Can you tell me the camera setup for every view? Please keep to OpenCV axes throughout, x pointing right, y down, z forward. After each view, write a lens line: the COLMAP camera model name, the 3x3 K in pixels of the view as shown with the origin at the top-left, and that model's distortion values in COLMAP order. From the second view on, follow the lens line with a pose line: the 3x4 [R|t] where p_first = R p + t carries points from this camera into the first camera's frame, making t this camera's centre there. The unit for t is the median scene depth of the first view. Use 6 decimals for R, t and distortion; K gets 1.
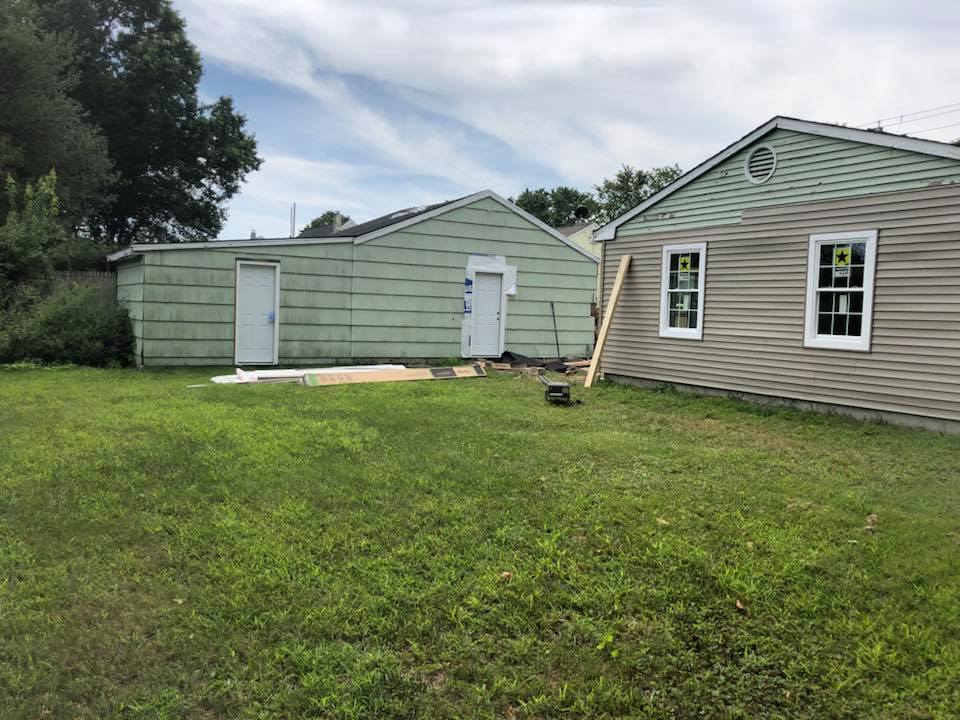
lens RADIAL K [[790.9, 0, 480.1], [0, 790.9, 361.6], [0, 0, 1]] dist [0.035757, -0.050230]
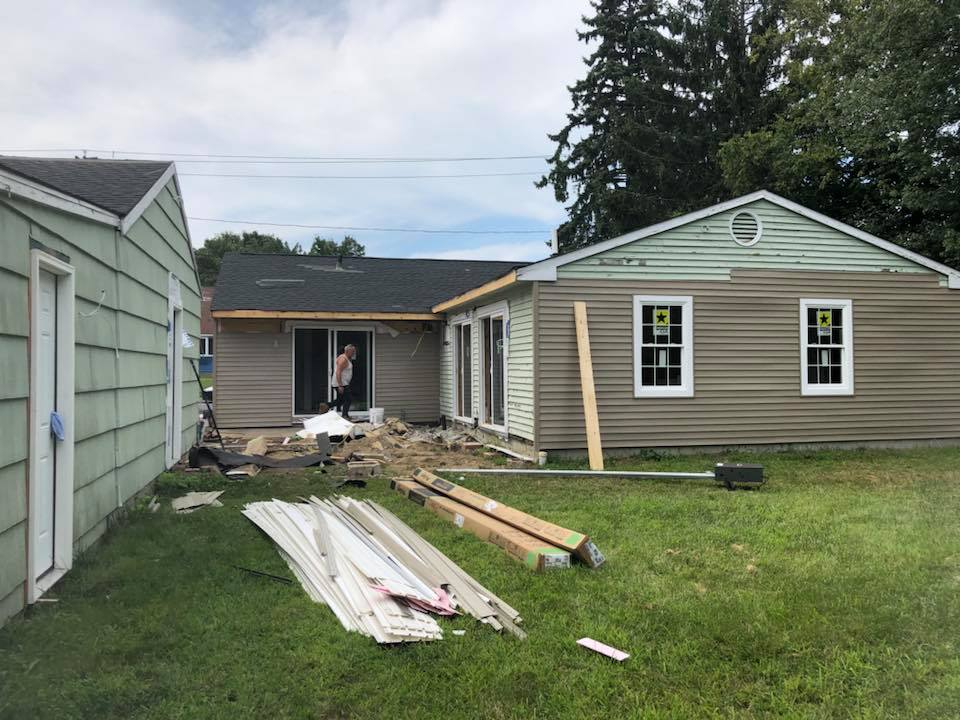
lens RADIAL K [[790.9, 0, 485.1], [0, 790.9, 353.8], [0, 0, 1]] dist [0.035757, -0.050230]
pose [[0.261122, -0.018305, 0.965132, -0.535797], [0.076779, 0.997046, -0.001862, -0.073471], [-0.962247, 0.074589, 0.261756, 0.746737]]
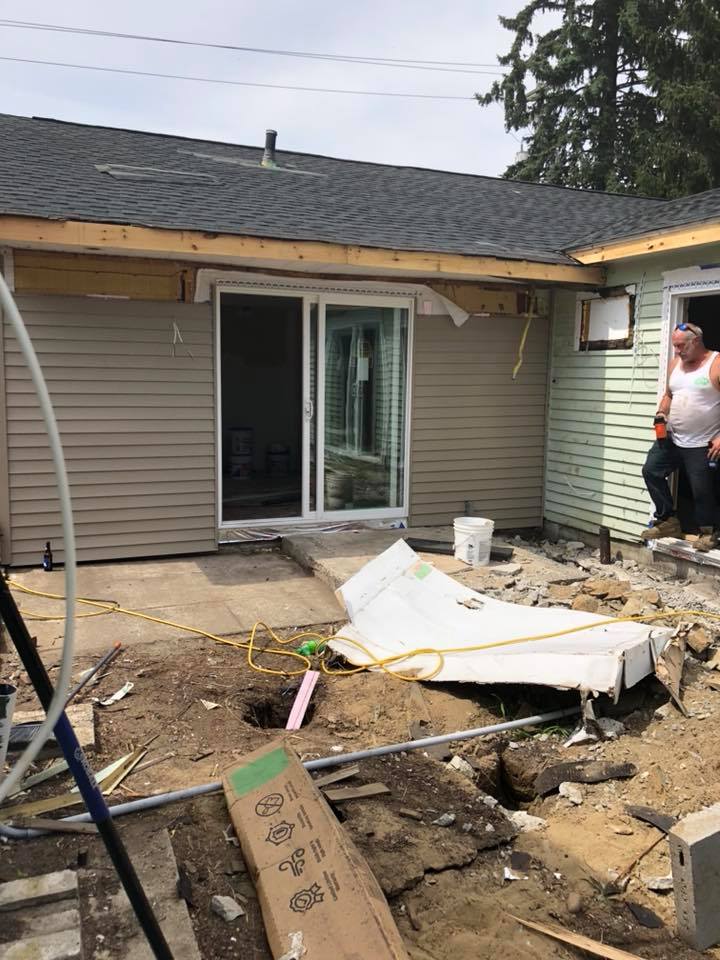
lens RADIAL K [[790.9, 0, 365.0], [0, 790.9, 485.5], [0, 0, 1]] dist [0.035757, -0.050230]
pose [[0.117057, -0.170183, 0.978435, 0.049689], [0.050322, 0.984959, 0.165297, -0.096772], [-0.991849, 0.029887, 0.123860, 1.164858]]
